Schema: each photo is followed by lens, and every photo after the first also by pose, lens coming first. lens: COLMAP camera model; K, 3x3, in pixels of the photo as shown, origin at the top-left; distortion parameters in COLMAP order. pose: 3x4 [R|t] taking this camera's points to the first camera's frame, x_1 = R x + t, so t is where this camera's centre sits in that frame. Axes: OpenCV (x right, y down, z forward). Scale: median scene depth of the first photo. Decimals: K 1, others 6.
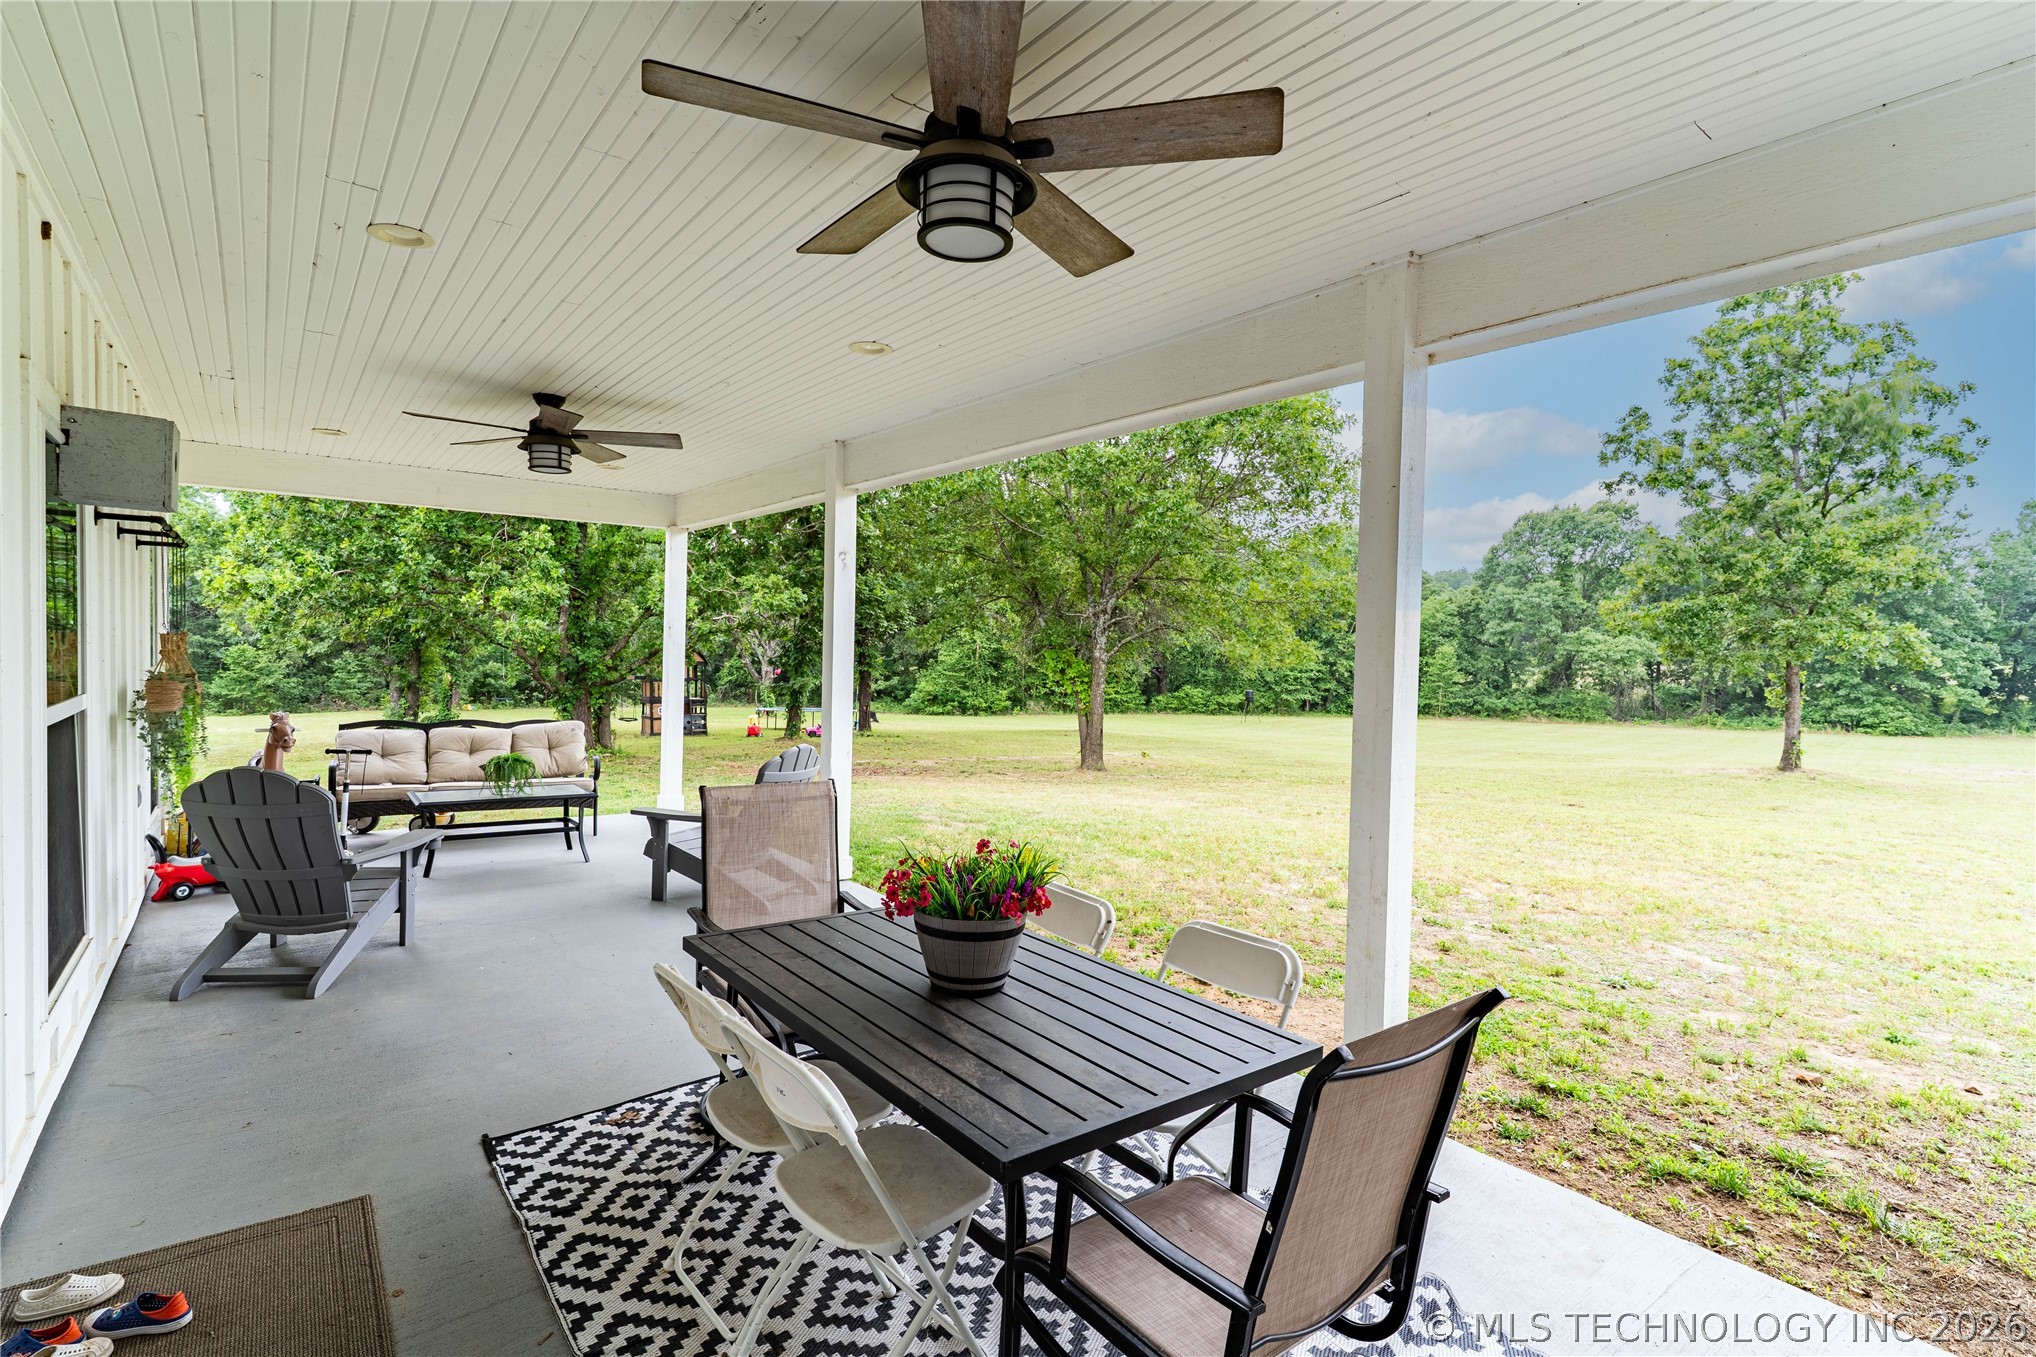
lens RADIAL K [[973.7, 0, 1019.5], [0, 973.7, 683.9], [0, 0, 1]] dist [0.006628, -0.000879]
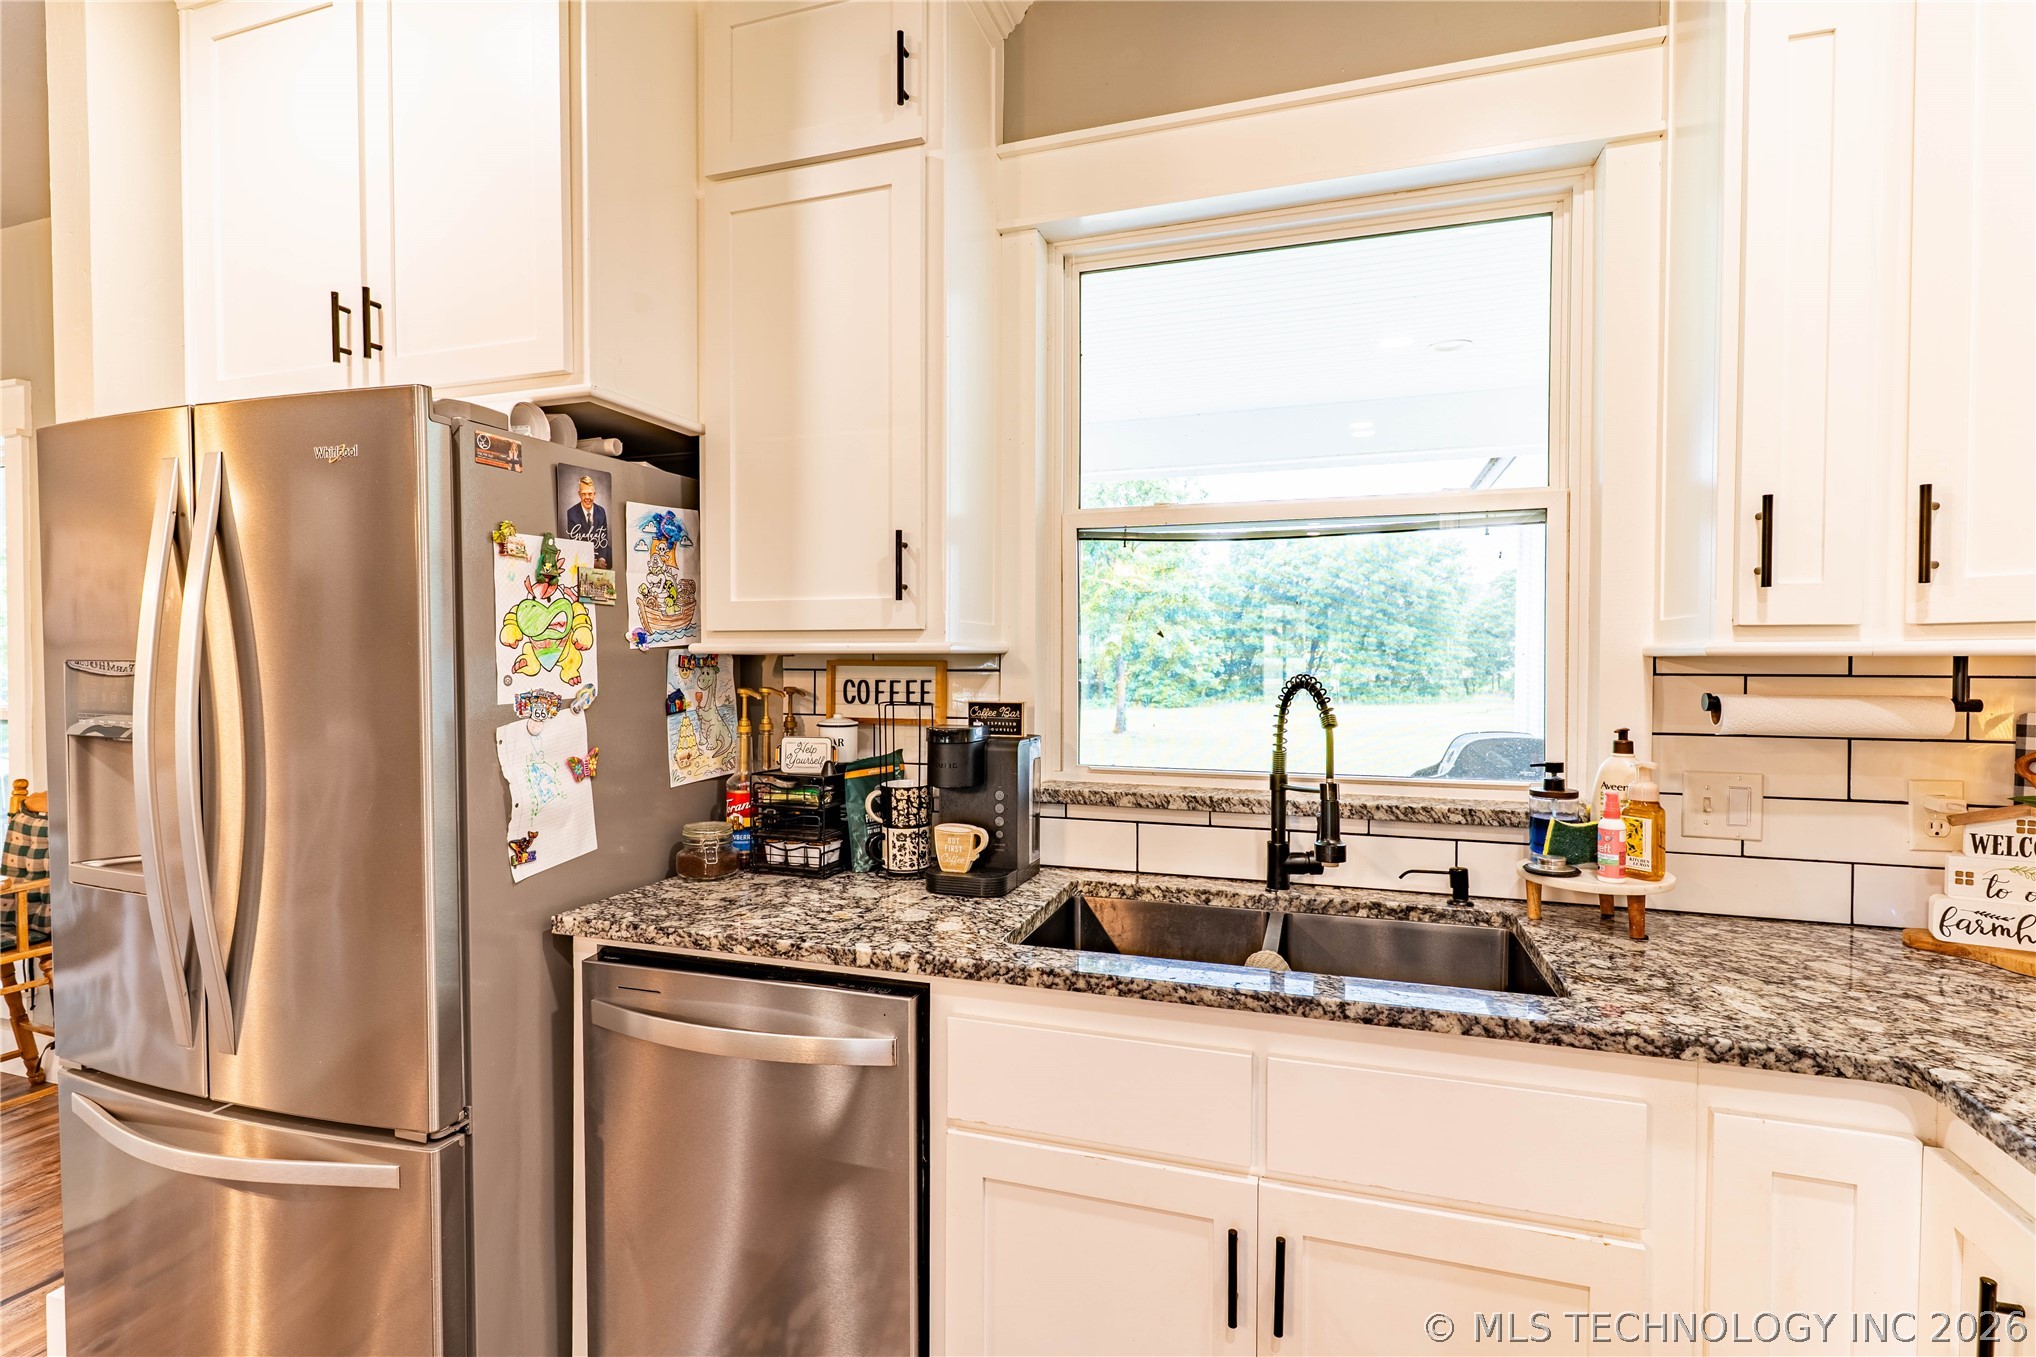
lens RADIAL K [[973.7, 0, 1013.8], [0, 973.7, 674.7], [0, 0, 1]] dist [0.006628, -0.000879]
pose [[0.838657, -0.028891, 0.543893, -0.044122], [0.036404, 0.999332, -0.003050, 0.002461], [-0.543441, 0.022358, 0.839149, -0.038988]]
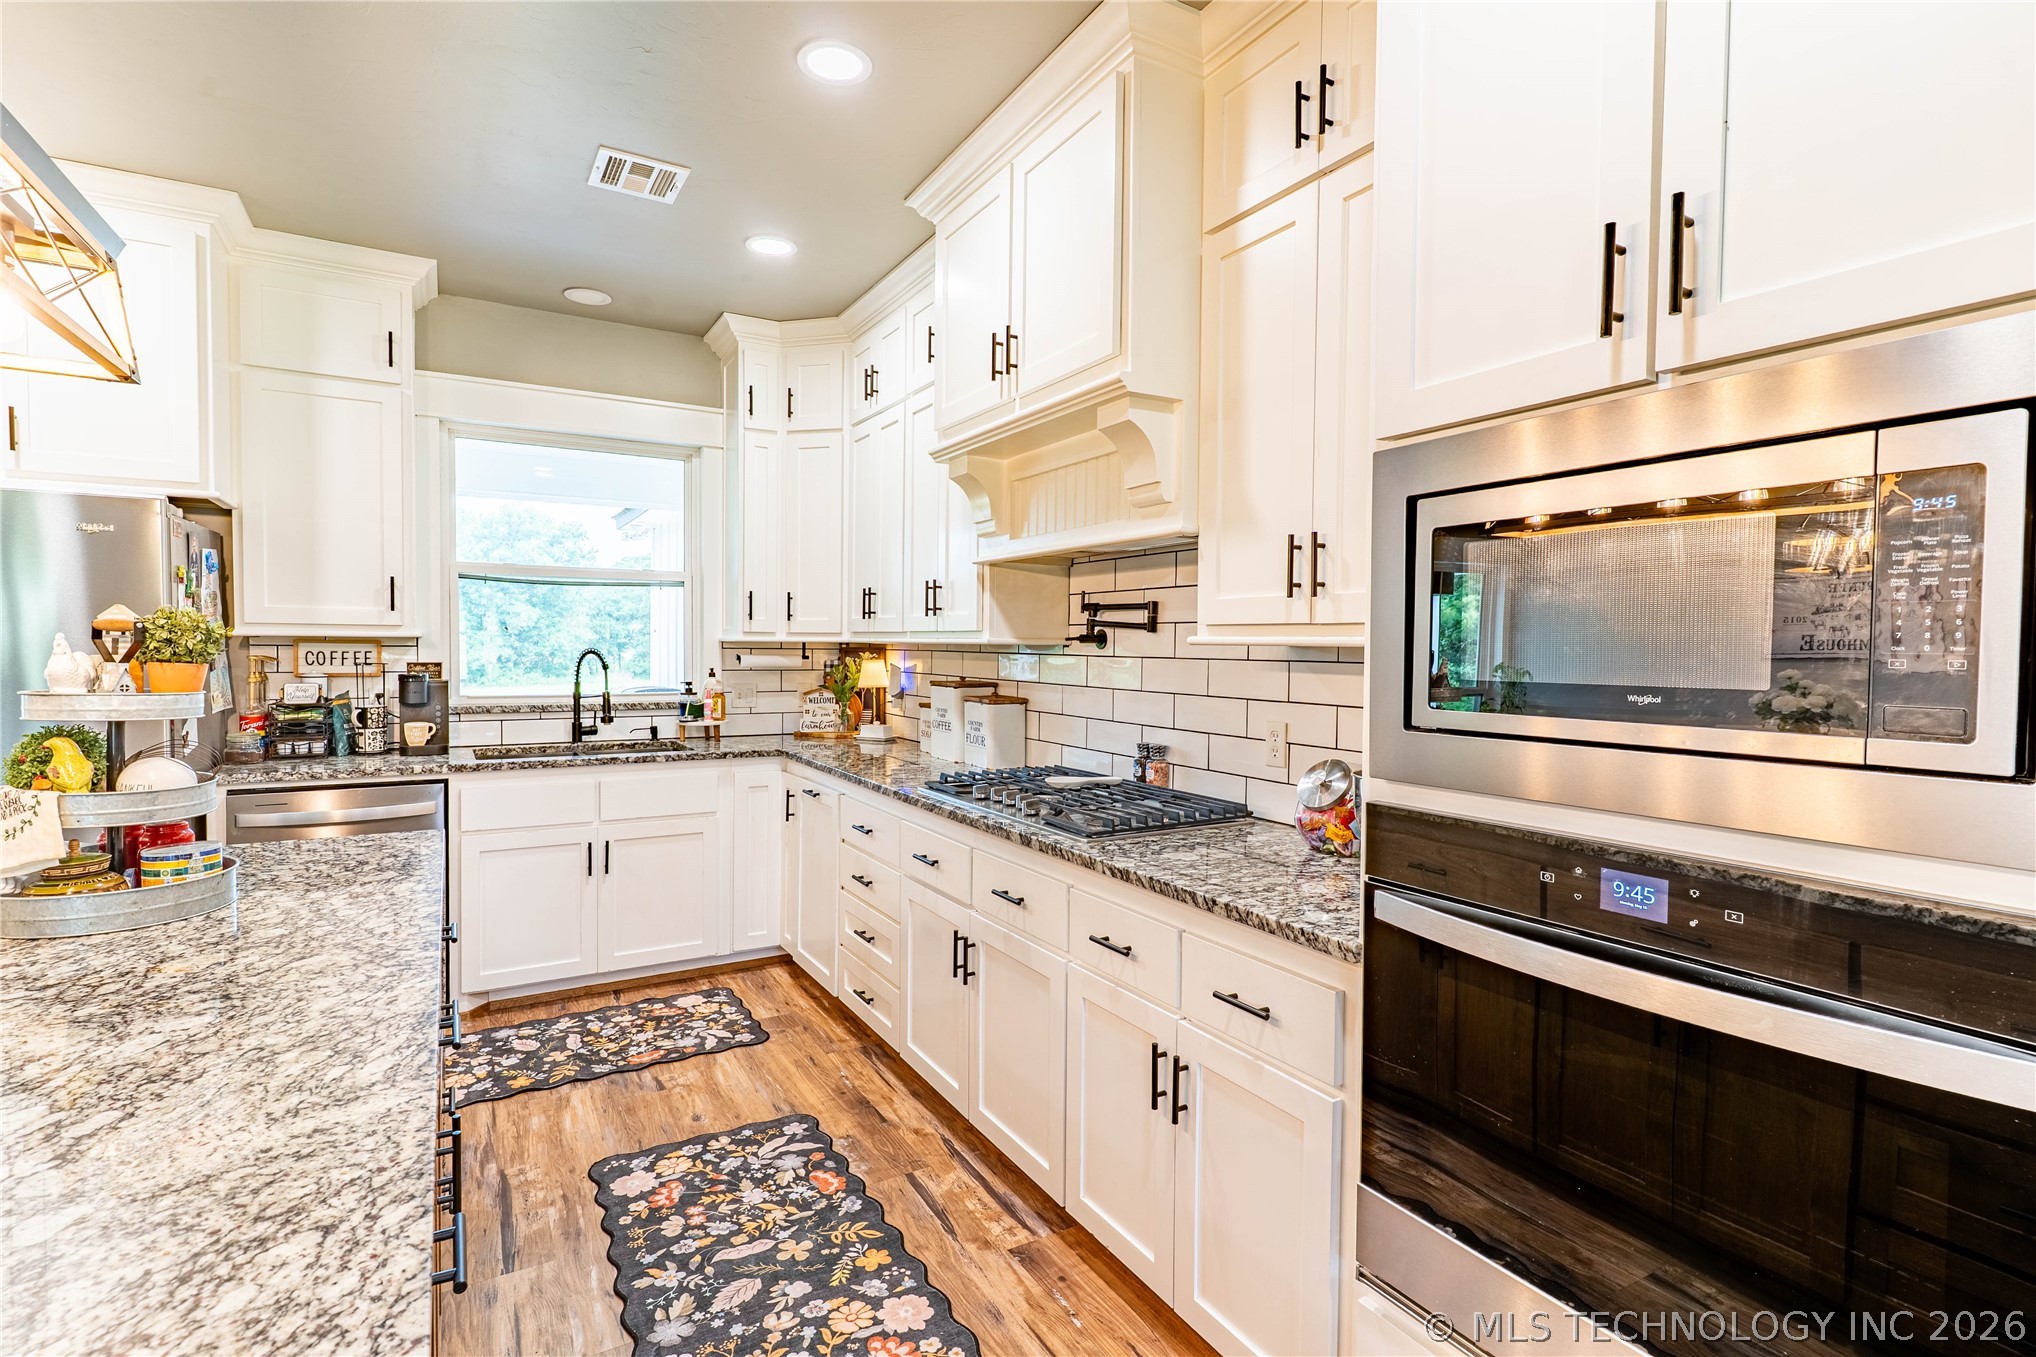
lens RADIAL K [[973.7, 0, 1016.0], [0, 973.7, 677.2], [0, 0, 1]] dist [0.006628, -0.000879]
pose [[0.145548, -0.052310, 0.987967, -0.903699], [0.029916, 0.998377, 0.048454, -0.000955], [-0.988899, 0.022504, 0.146877, -0.461664]]
